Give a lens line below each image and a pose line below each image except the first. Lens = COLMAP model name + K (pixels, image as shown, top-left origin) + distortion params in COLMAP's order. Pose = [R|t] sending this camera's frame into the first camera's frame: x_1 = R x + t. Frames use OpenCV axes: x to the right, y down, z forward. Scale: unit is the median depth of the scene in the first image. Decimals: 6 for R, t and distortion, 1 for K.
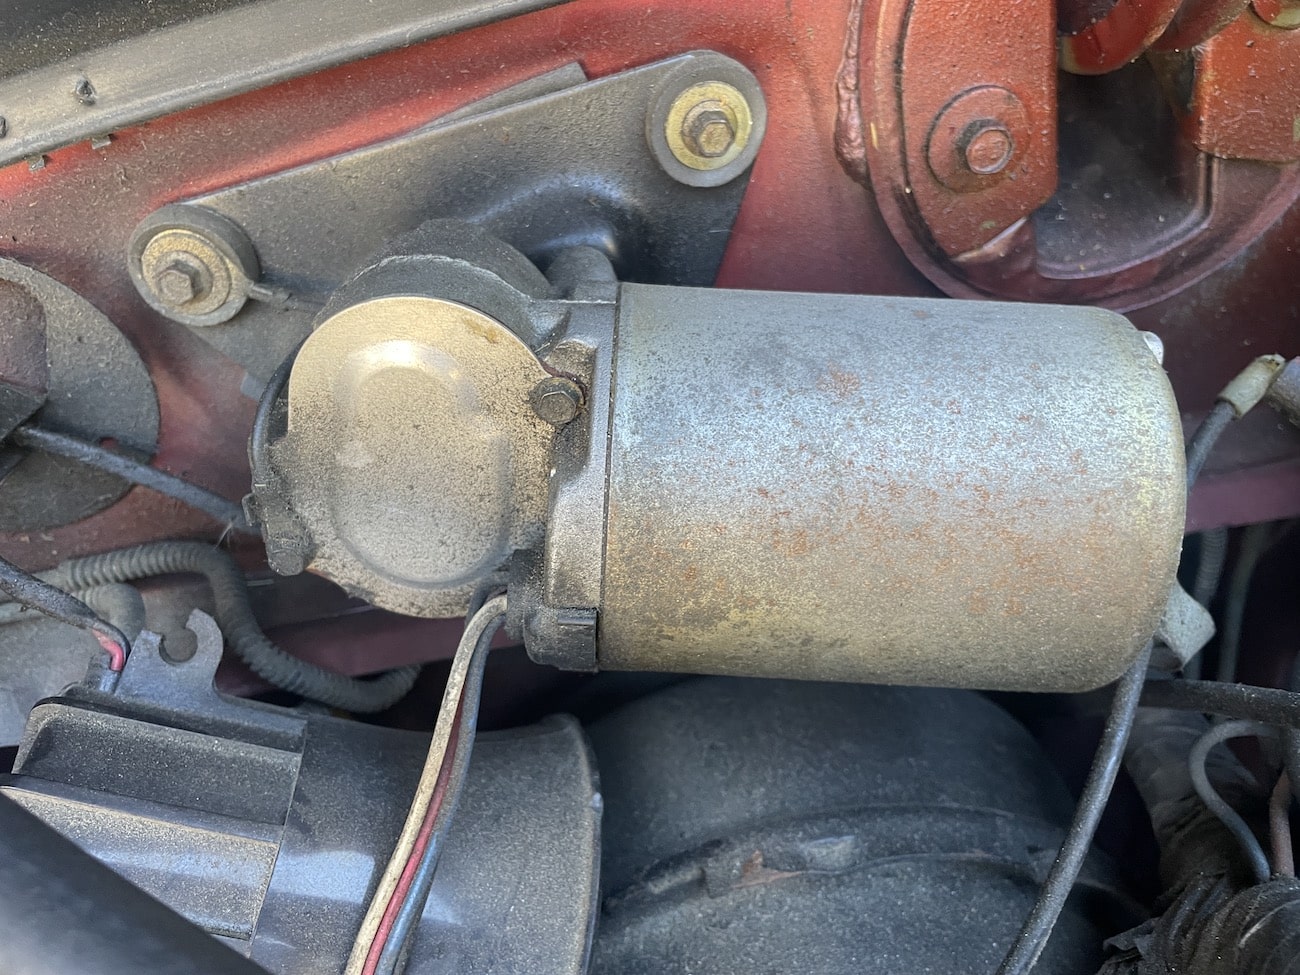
lens RADIAL K [[994.7, 0, 650.0], [0, 994.7, 487.5], [0, 0, 1]] dist [0.063459, -0.109030]
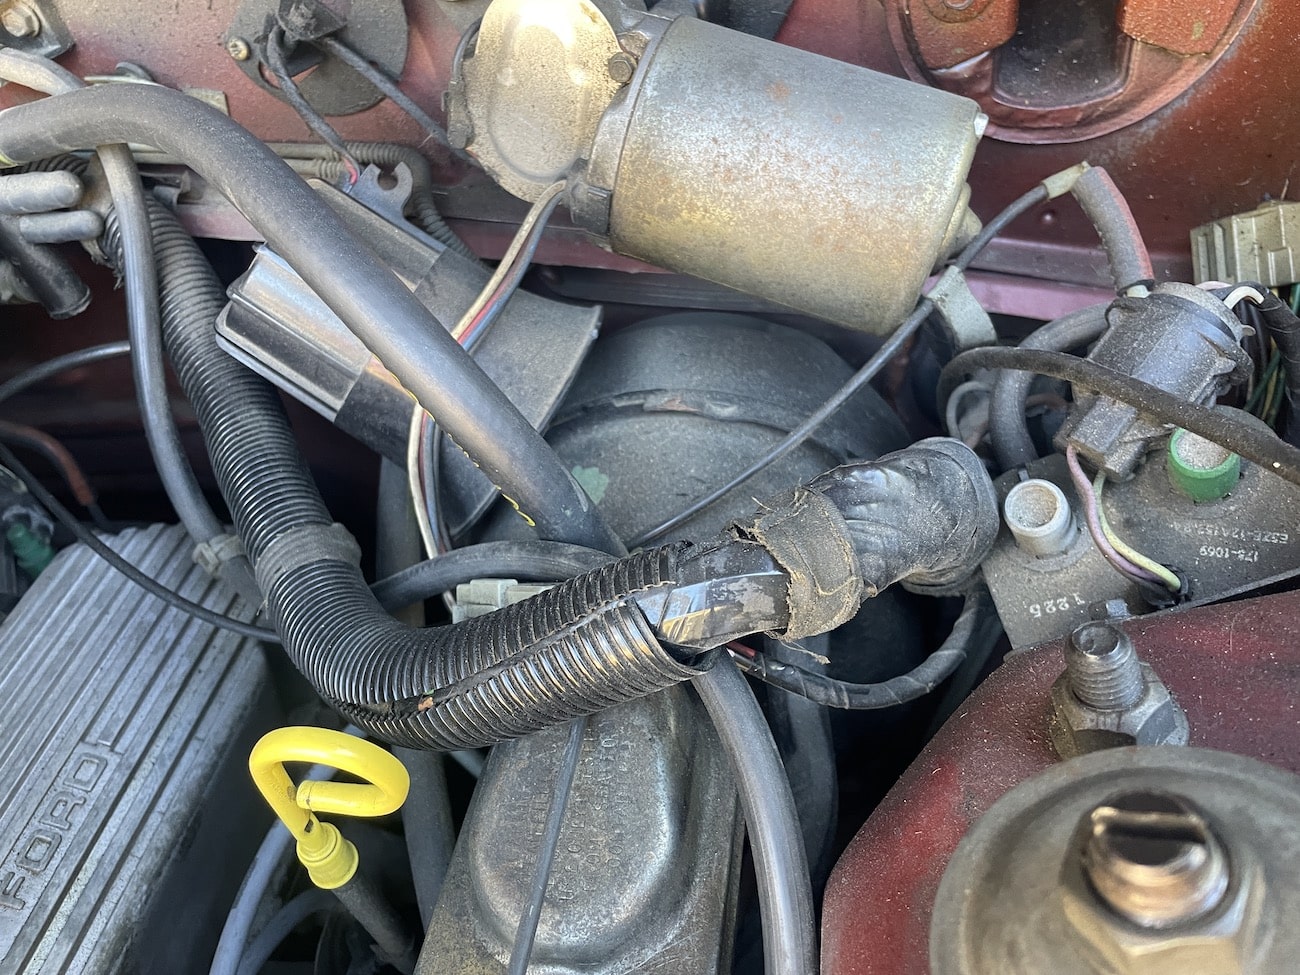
lens RADIAL K [[994.7, 0, 650.0], [0, 994.7, 487.5], [0, 0, 1]] dist [0.063459, -0.109030]
pose [[0.948758, 0.284273, -0.138015, 0.385355], [-0.266025, 0.954224, 0.136699, 0.344592], [0.170557, -0.092979, 0.980951, -0.738299]]
